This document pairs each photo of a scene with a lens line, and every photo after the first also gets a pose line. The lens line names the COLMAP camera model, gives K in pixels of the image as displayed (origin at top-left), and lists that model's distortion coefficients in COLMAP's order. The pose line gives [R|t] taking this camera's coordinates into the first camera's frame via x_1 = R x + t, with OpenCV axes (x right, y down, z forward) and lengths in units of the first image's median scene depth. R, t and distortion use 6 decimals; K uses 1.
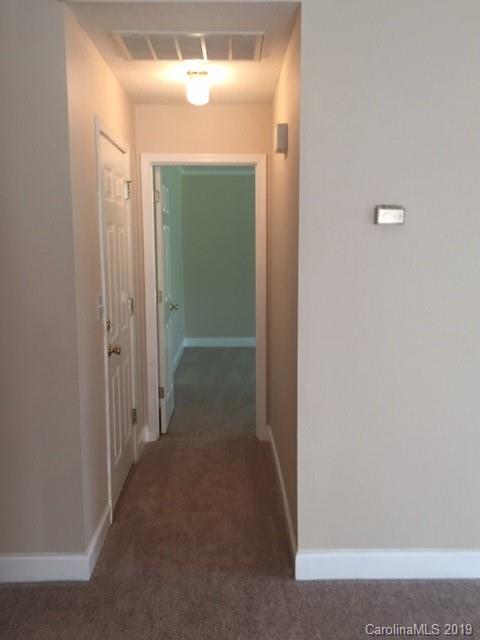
lens RADIAL K [[620.9, 0, 227.9], [0, 620.9, 320.4], [0, 0, 1]] dist [0.100962, -0.143532]
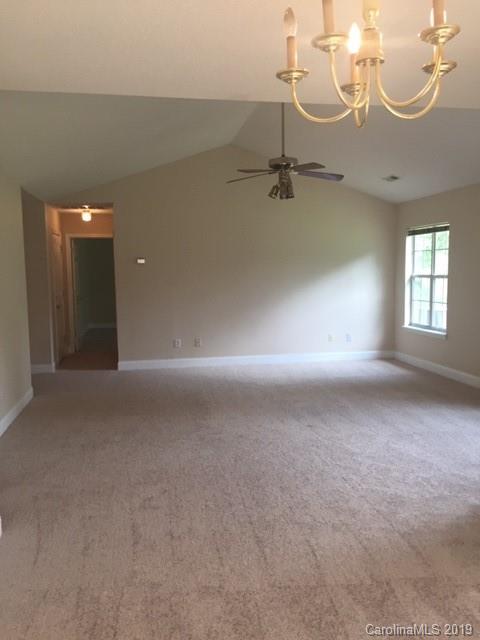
lens RADIAL K [[550.2, 0, 240.0], [0, 550.2, 320.0], [0, 0, 1]] dist [0.095246, 0.001569]
pose [[0.983793, -0.018508, 0.178351, 0.162929], [0.024996, 0.999102, -0.034204, 0.194544], [-0.177558, 0.038107, 0.983372, -1.458107]]
